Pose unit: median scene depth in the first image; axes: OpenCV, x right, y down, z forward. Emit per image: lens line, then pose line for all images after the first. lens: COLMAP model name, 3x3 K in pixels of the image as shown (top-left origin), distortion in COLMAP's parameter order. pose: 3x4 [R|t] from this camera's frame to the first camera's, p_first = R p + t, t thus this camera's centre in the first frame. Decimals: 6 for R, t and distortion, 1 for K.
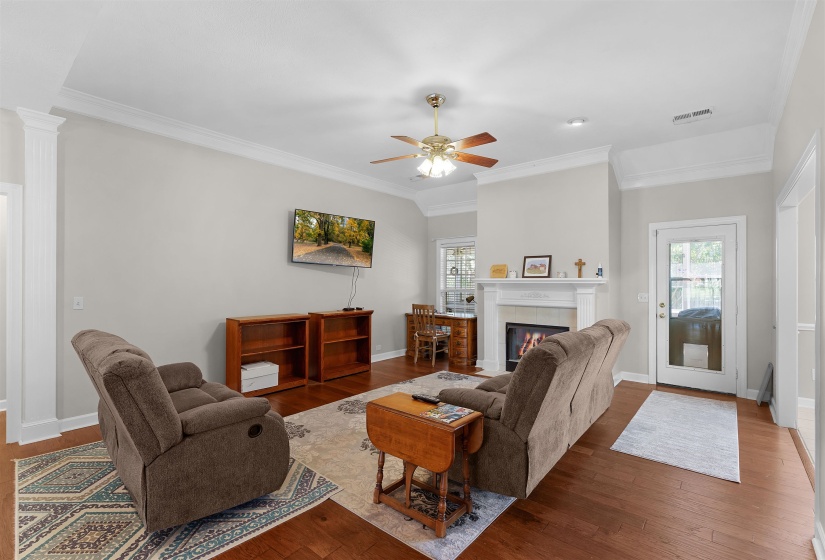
lens RADIAL K [[387.6, 0, 421.5], [0, 387.6, 282.2], [0, 0, 1]] dist [0.030509, -0.000260]
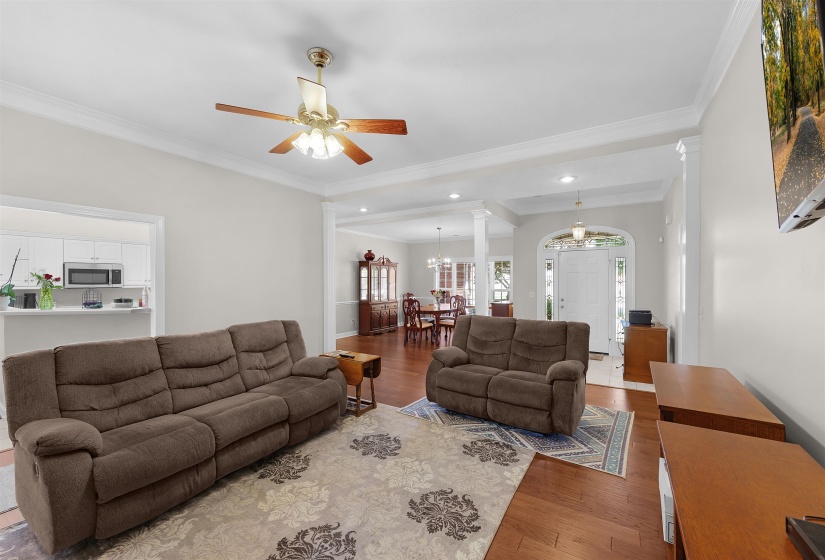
lens RADIAL K [[332.1, 0, 416.1], [0, 332.1, 281.3], [0, 0, 1]] dist [0.003006, 0.000153]
pose [[-0.991837, -0.009166, -0.127181, -0.044640], [-0.009105, 0.999958, -0.001064, -0.014717], [0.127185, 0.000103, -0.991879, 1.147959]]
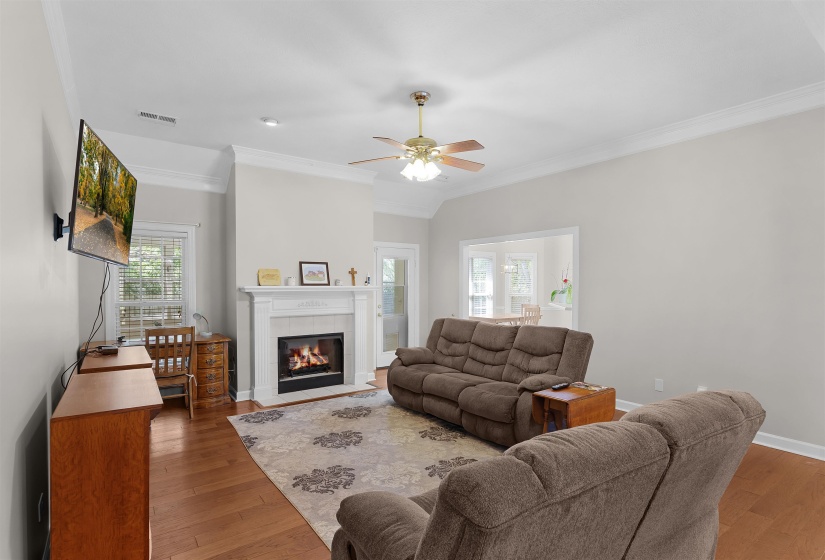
lens RADIAL K [[411.8, 0, 412.4], [0, 411.8, 286.4], [0, 0, 1]] dist [-0.005490, -0.000194]
pose [[0.262307, -0.007085, 0.964959, -0.628933], [0.005321, 0.999968, 0.005896, -0.013324], [-0.964970, 0.003588, 0.262336, 0.516965]]
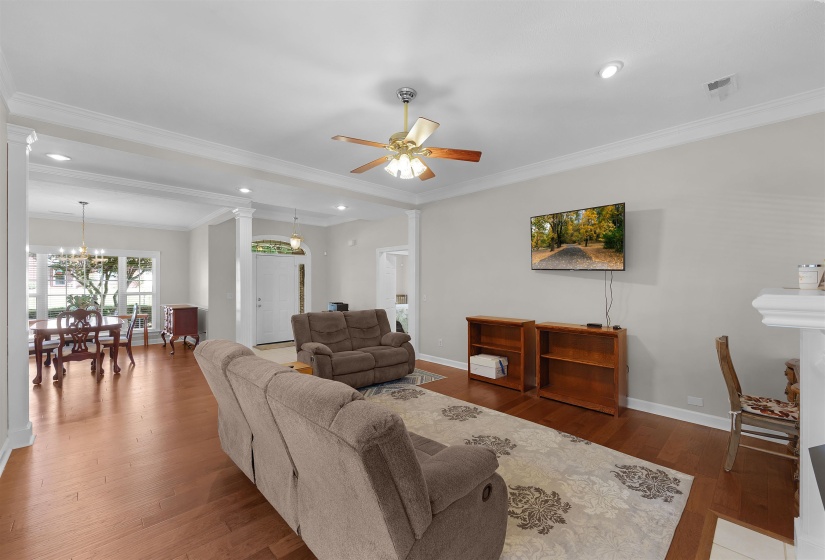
lens RADIAL K [[332.1, 0, 411.6], [0, 332.1, 280.0], [0, 0, 1]] dist [0.003006, 0.000153]
pose [[-0.142063, -0.026220, -0.989510, 0.556716], [-0.004276, 0.999656, -0.025875, -0.001715], [0.989848, 0.000555, -0.142126, 0.771322]]
